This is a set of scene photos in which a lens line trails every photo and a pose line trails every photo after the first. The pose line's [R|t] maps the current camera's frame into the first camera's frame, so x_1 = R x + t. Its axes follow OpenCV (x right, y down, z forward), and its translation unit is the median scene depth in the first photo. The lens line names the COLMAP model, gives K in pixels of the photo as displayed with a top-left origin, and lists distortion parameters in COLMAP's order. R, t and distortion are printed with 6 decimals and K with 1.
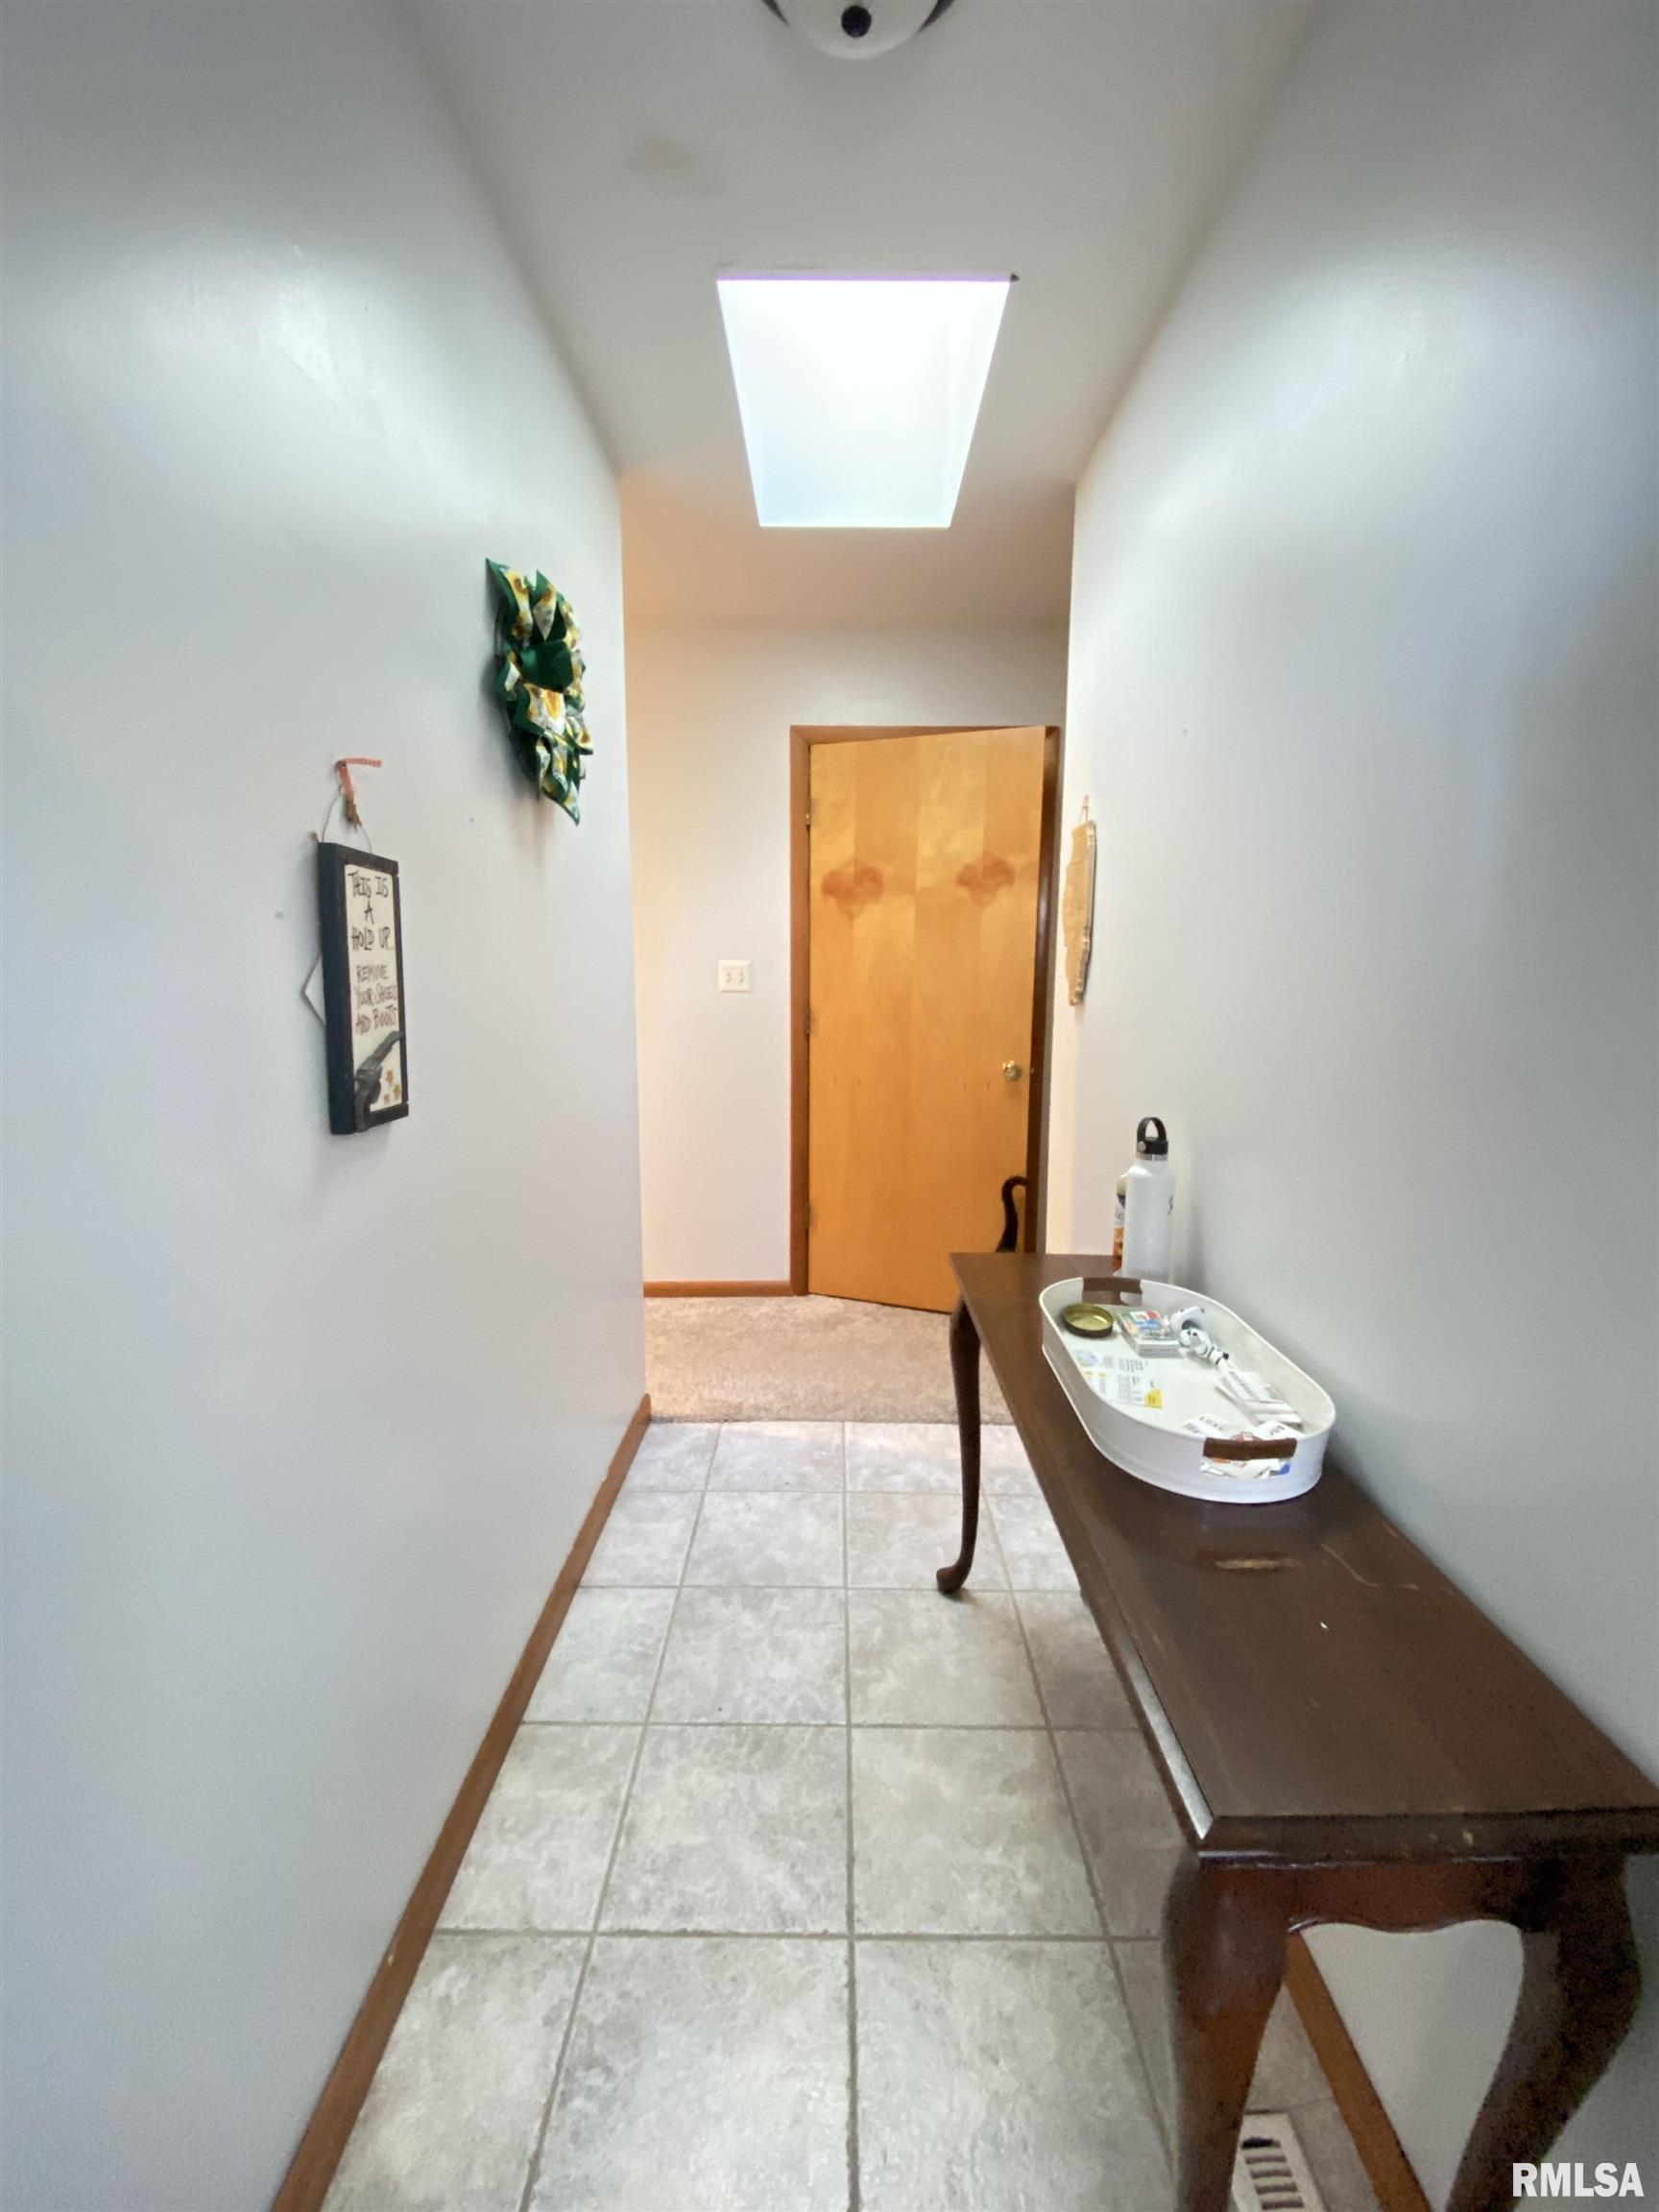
lens RADIAL K [[905.7, 0, 835.5], [0, 905.7, 1105.1], [0, 0, 1]] dist [-0.003354, -0.000506]
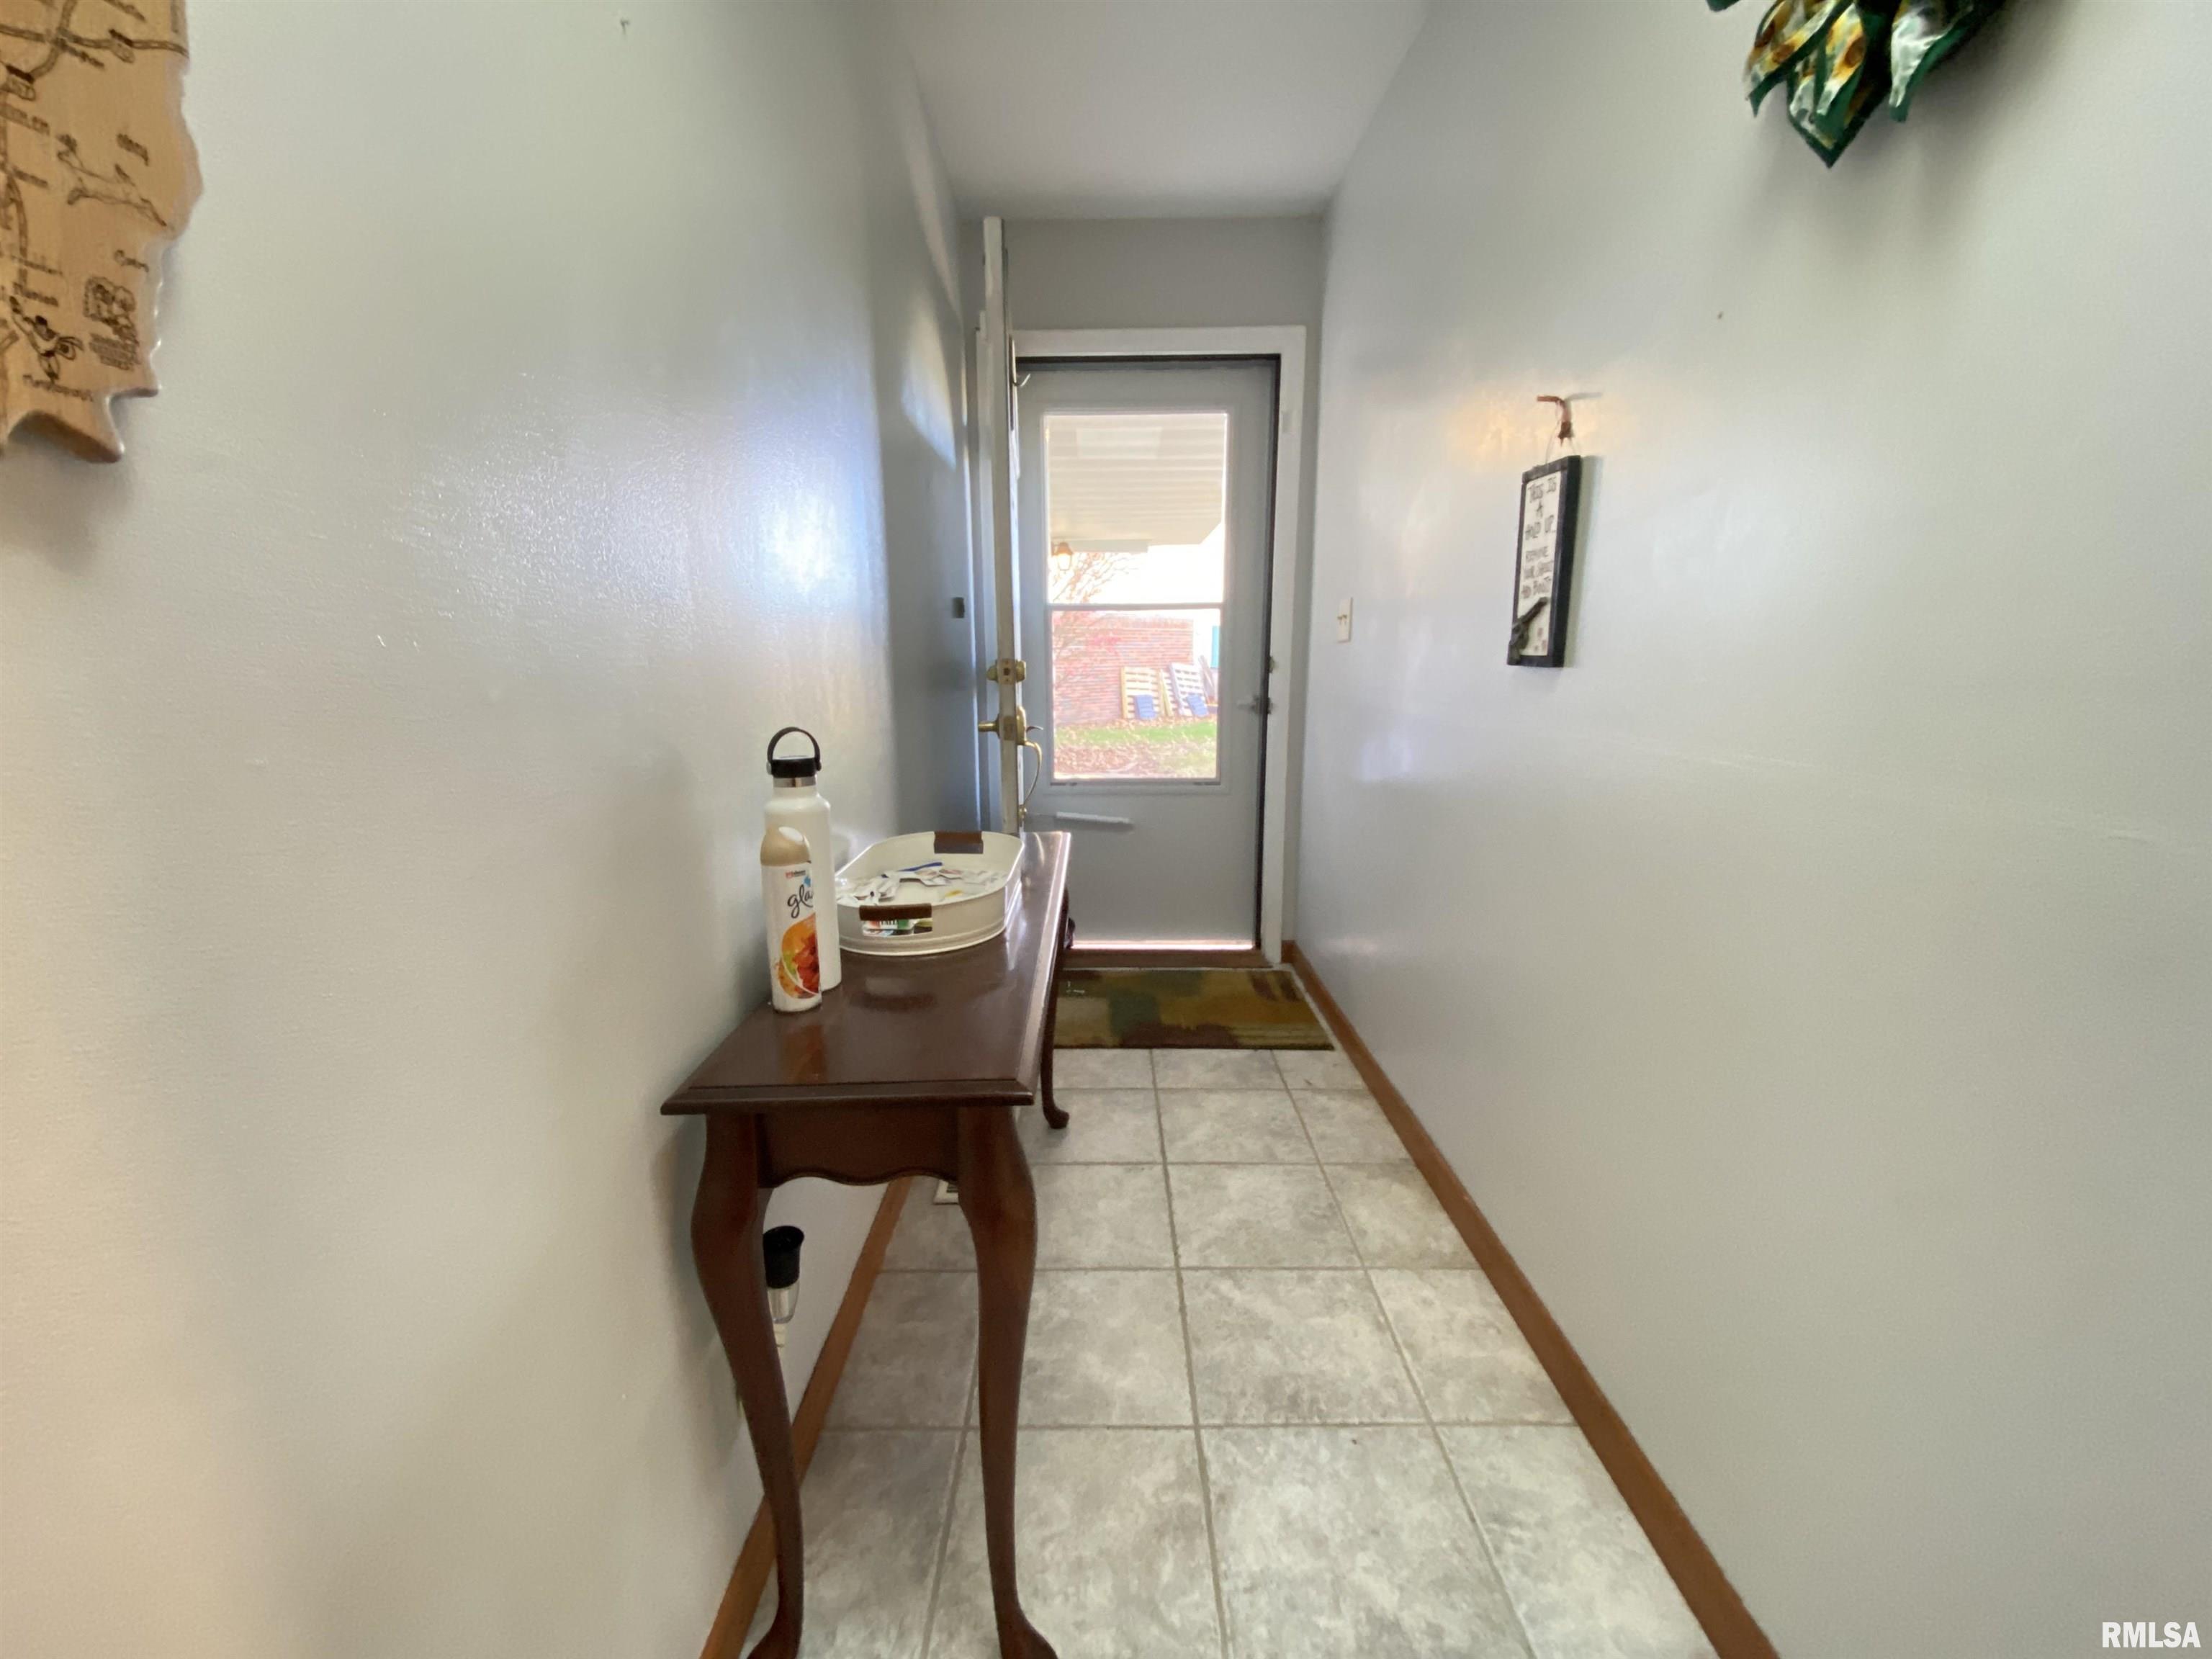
lens RADIAL K [[905.7, 0, 1104.9], [0, 905.7, 817.6], [0, 0, 1]] dist [-0.003354, -0.000506]
pose [[-0.999978, 0.002756, -0.006057, 0.110231], [0.000647, 0.946166, 0.323682, -0.148335], [0.006623, 0.323671, -0.946147, 1.697177]]
